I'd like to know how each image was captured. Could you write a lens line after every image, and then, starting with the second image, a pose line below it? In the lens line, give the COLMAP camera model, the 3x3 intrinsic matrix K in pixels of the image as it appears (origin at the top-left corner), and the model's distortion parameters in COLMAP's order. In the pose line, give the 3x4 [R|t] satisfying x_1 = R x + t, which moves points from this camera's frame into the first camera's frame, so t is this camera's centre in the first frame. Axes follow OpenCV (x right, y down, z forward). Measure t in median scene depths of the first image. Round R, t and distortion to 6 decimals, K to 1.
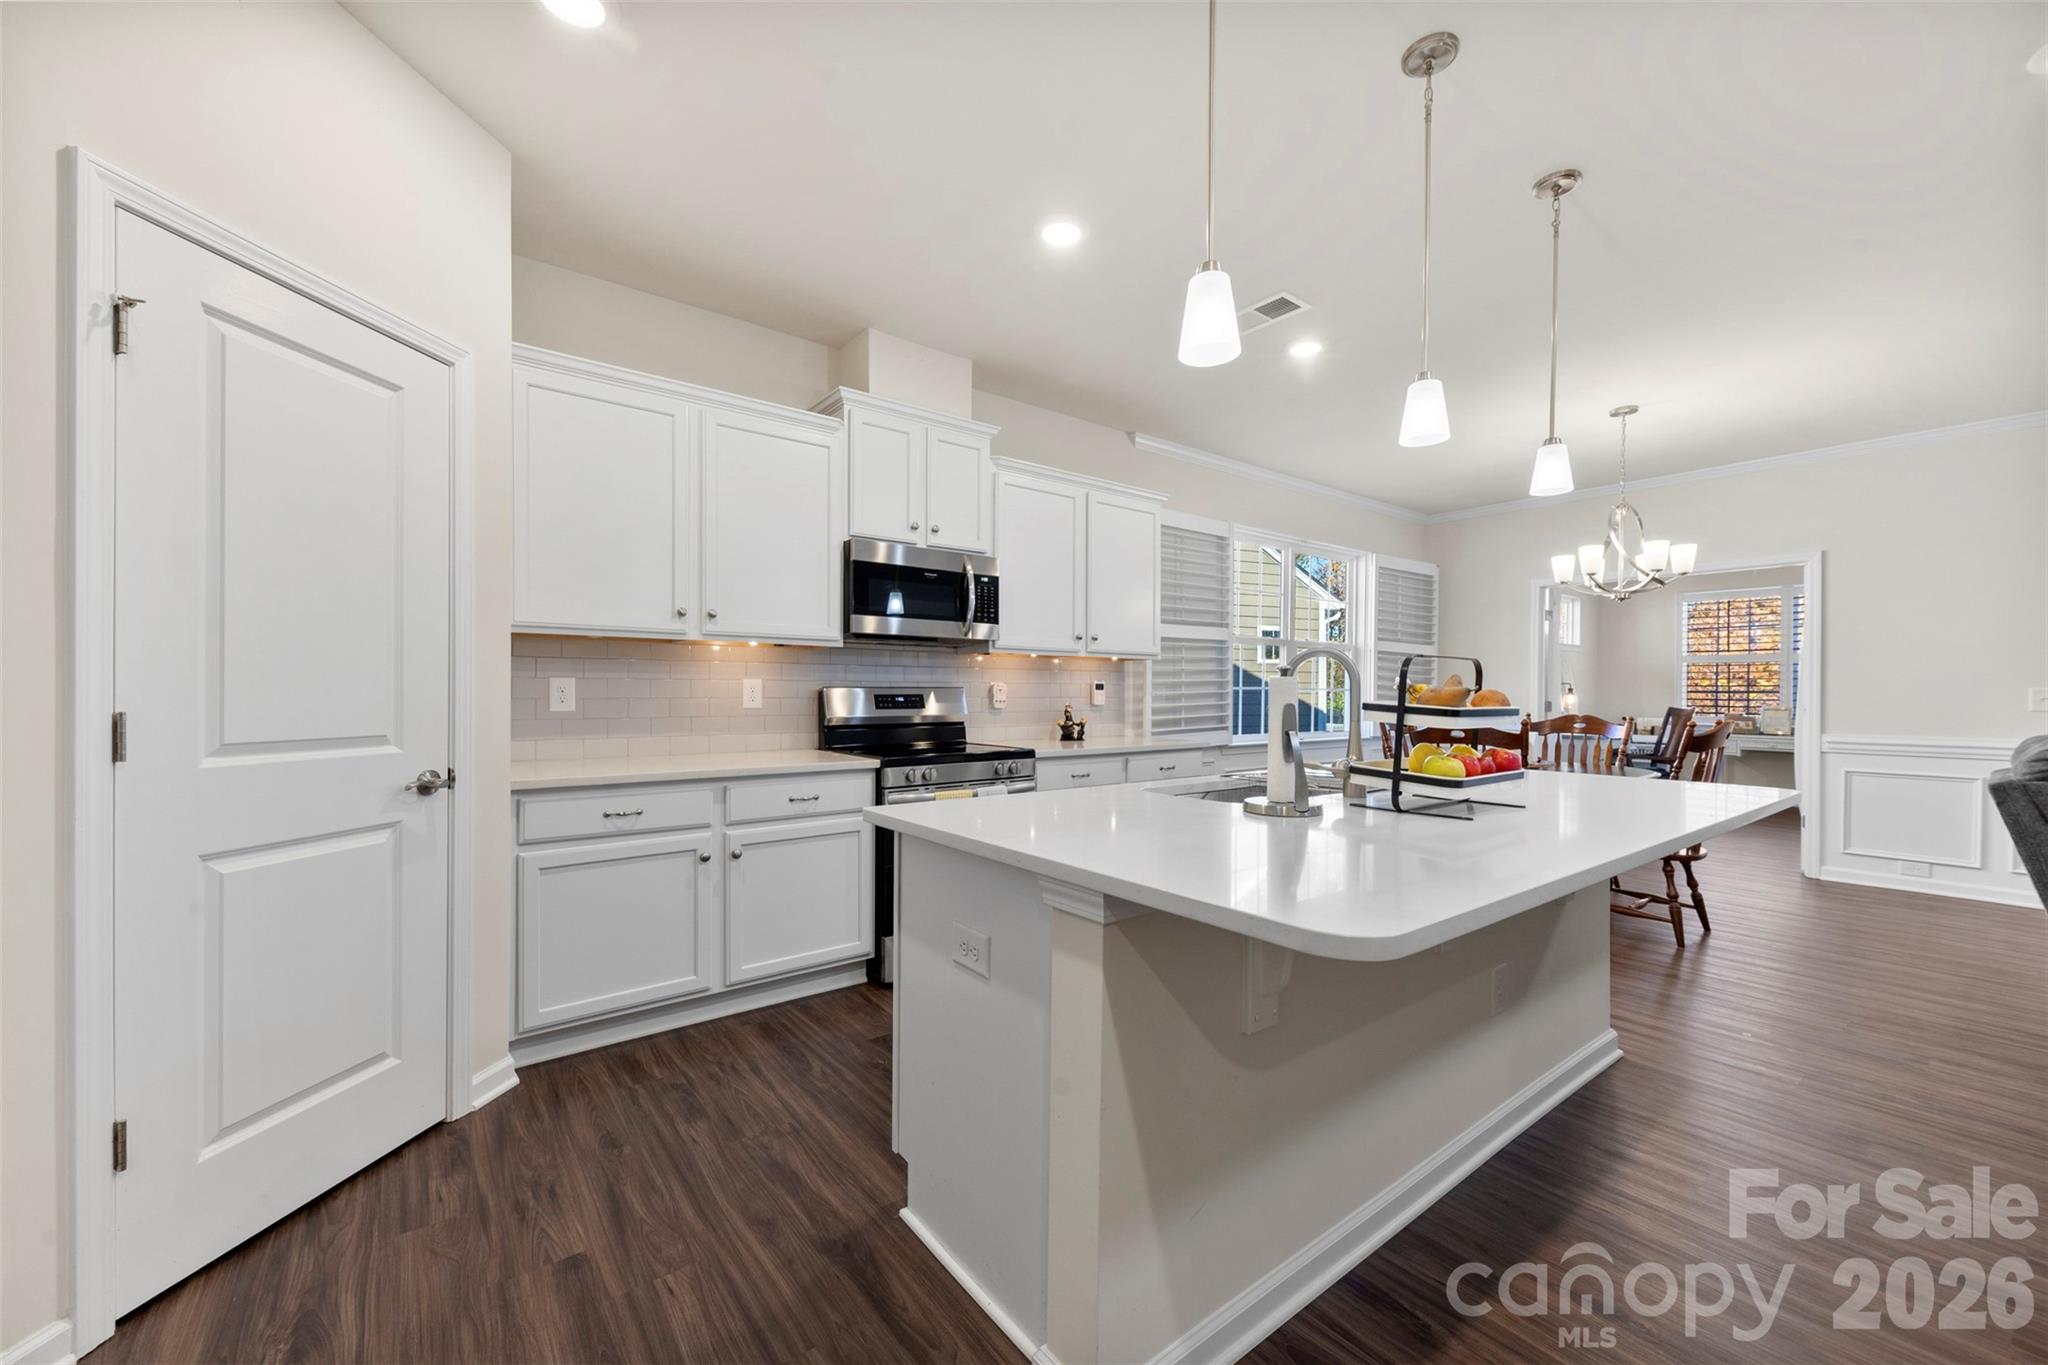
lens RADIAL K [[798.1, 0, 1020.3], [0, 798.1, 690.7], [0, 0, 1]] dist [0.002941, 0.000151]
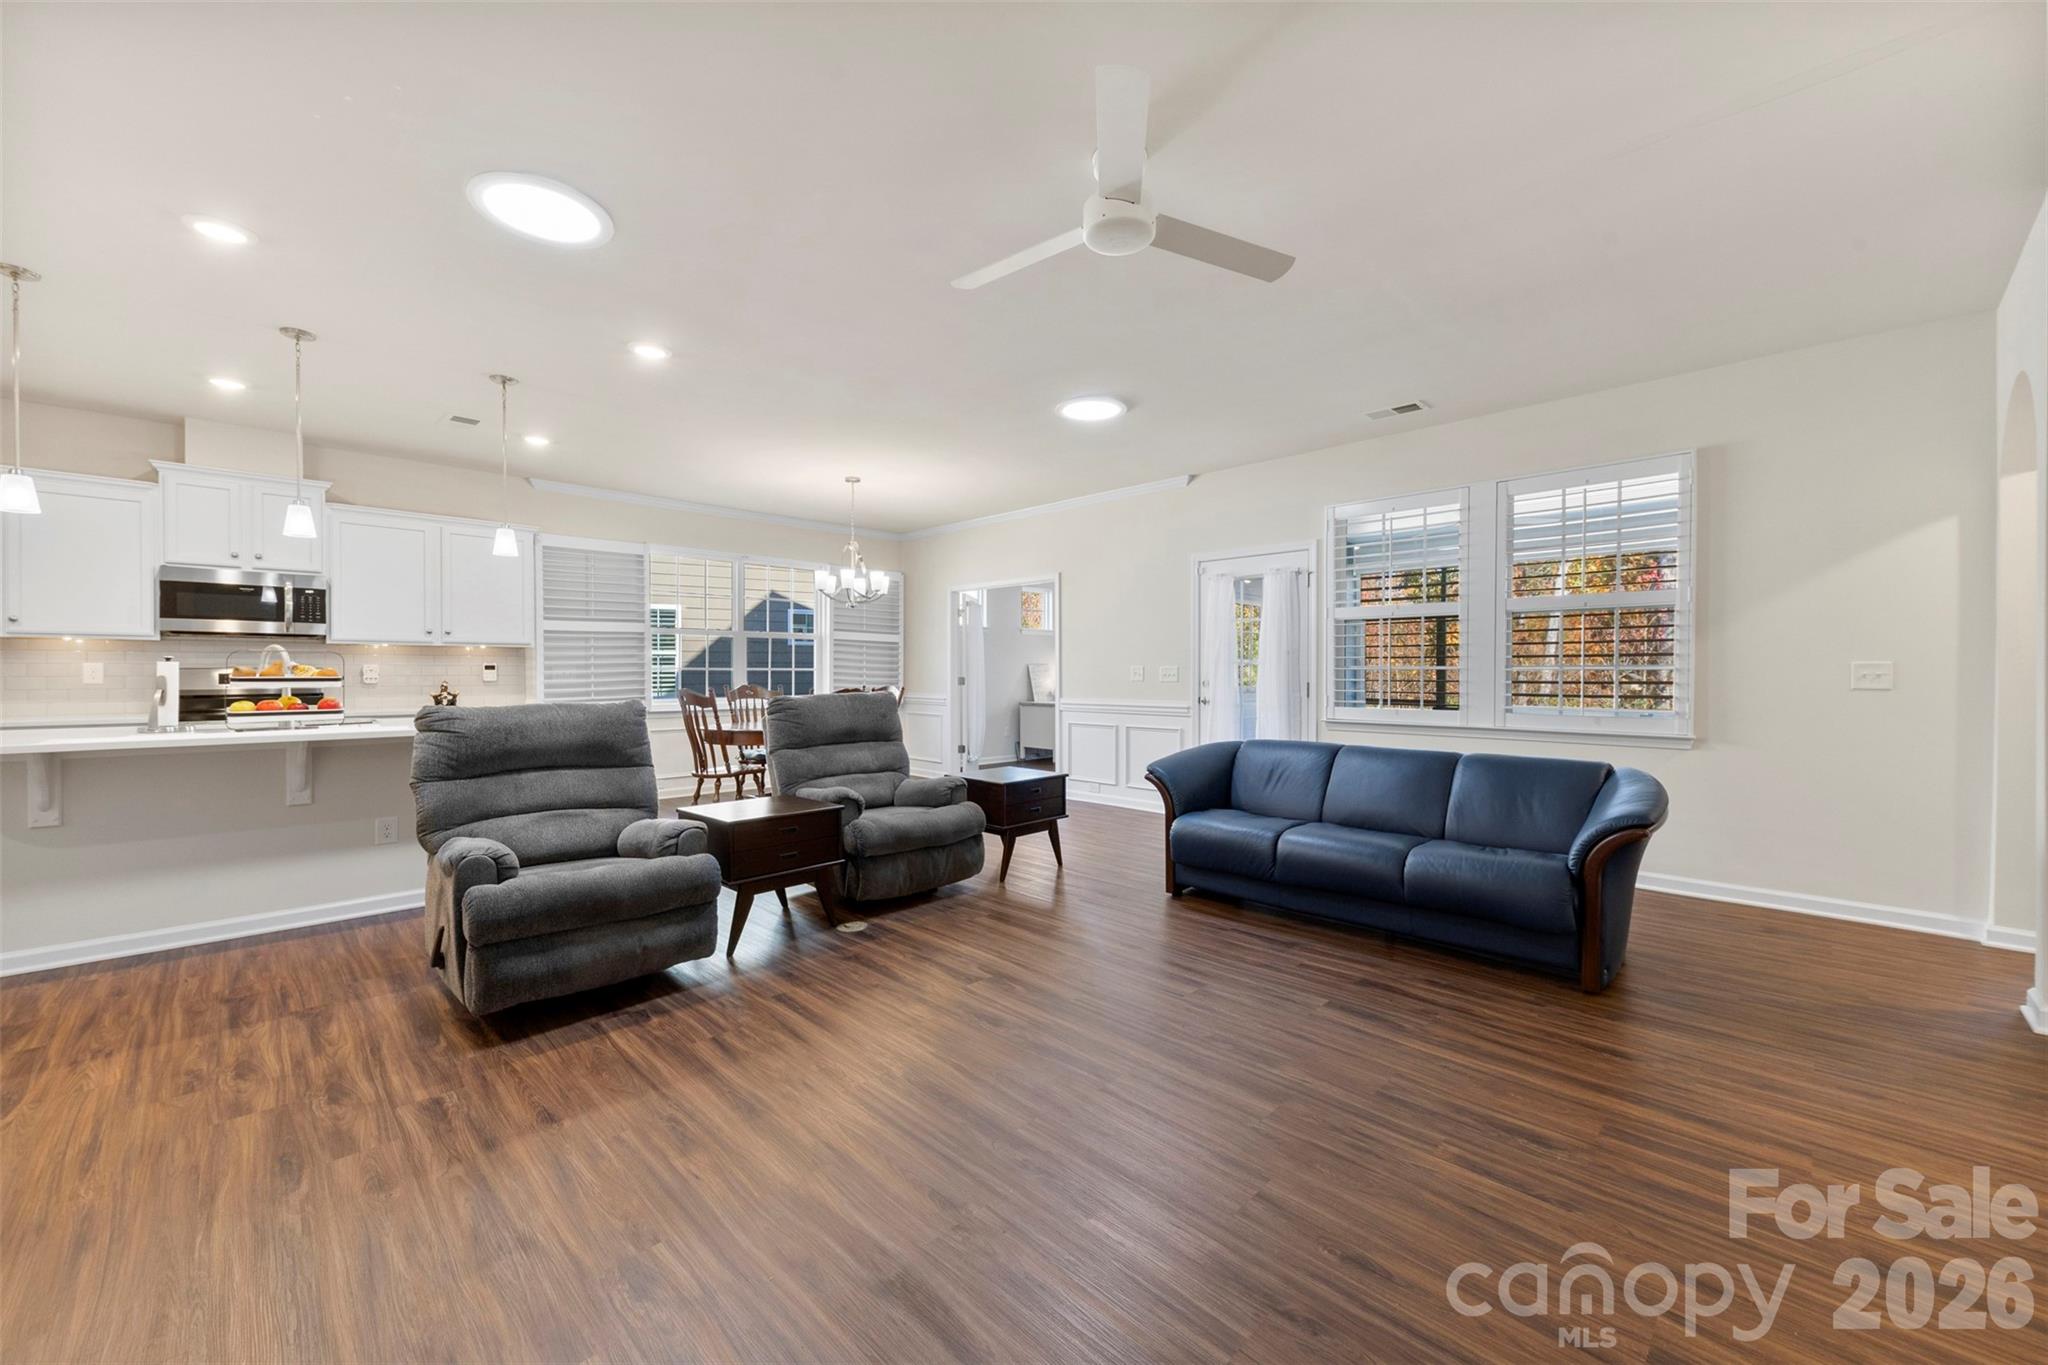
lens RADIAL K [[798.1, 0, 1033.6], [0, 798.1, 677.9], [0, 0, 1]] dist [0.002941, 0.000151]
pose [[0.991292, -0.003163, 0.131644, 1.016438], [0.002299, 0.999975, 0.006719, 0.006338], [-0.131662, -0.006358, 0.991274, -0.561826]]
